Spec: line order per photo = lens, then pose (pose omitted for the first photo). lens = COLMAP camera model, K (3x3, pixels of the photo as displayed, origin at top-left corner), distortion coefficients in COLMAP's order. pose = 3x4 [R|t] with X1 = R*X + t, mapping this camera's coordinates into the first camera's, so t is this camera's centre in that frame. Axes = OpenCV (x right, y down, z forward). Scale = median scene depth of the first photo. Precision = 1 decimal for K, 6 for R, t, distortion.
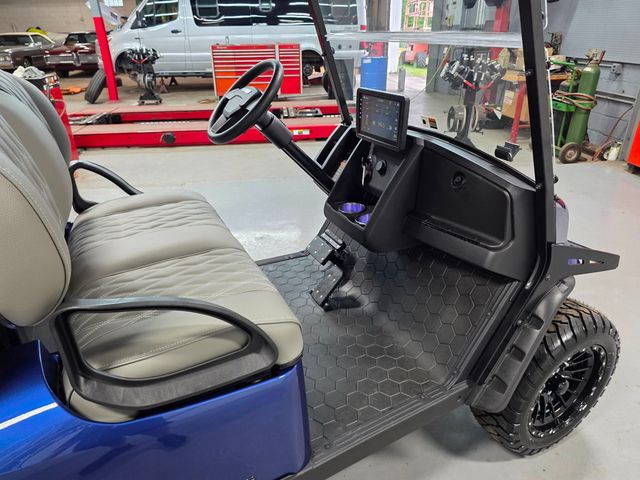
lens RADIAL K [[429.7, 0, 307.7], [0, 429.7, 247.1], [0, 0, 1]] dist [0.047850, -0.035252]
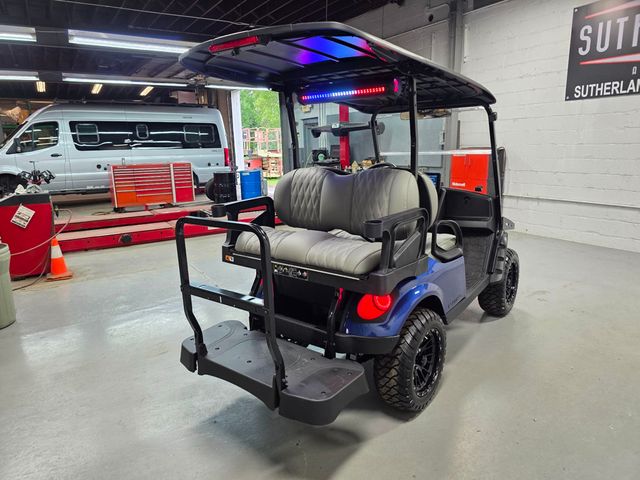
lens RADIAL K [[429.7, 0, 312.3], [0, 429.7, 238.4], [0, 0, 1]] dist [0.047850, -0.035252]
pose [[0.901506, -0.100343, 0.420972, -0.240178], [0.206850, 0.954347, -0.215489, 0.065478], [-0.380130, 0.281343, 0.881106, -0.136459]]
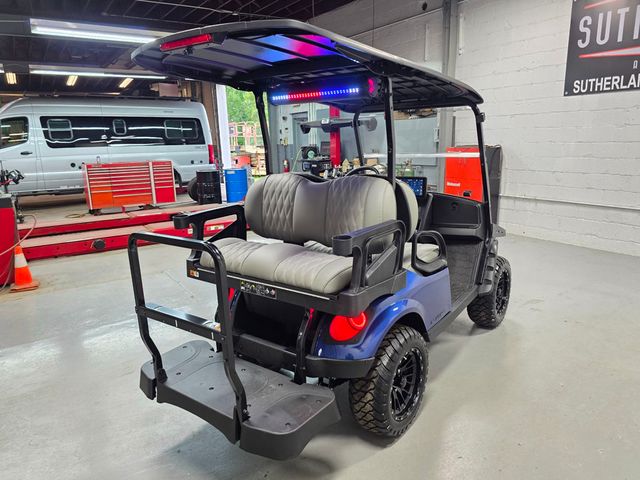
lens RADIAL K [[451.1, 0, 315.9], [0, 451.1, 246.0], [0, 0, 1]] dist [0.049360, -0.039122]
pose [[0.892699, -0.113932, 0.436014, -0.223030], [0.216739, 0.956813, -0.193735, 0.058728], [-0.395111, 0.267449, 0.878839, -0.137265]]
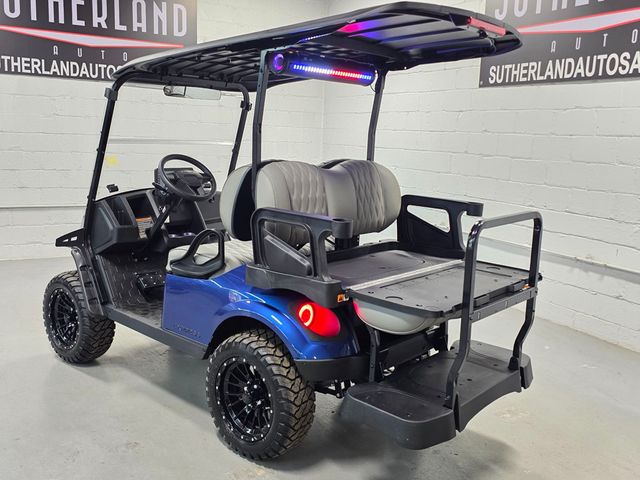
lens RADIAL K [[642.1, 0, 314.7], [0, 642.1, 234.3], [0, 0, 1]] dist [0.042076, 0.000000]
pose [[-0.388660, -0.139929, 0.910694, -0.422087], [0.394644, 0.867865, 0.301772, -0.112242], [-0.832586, 0.476687, -0.282083, 0.223017]]
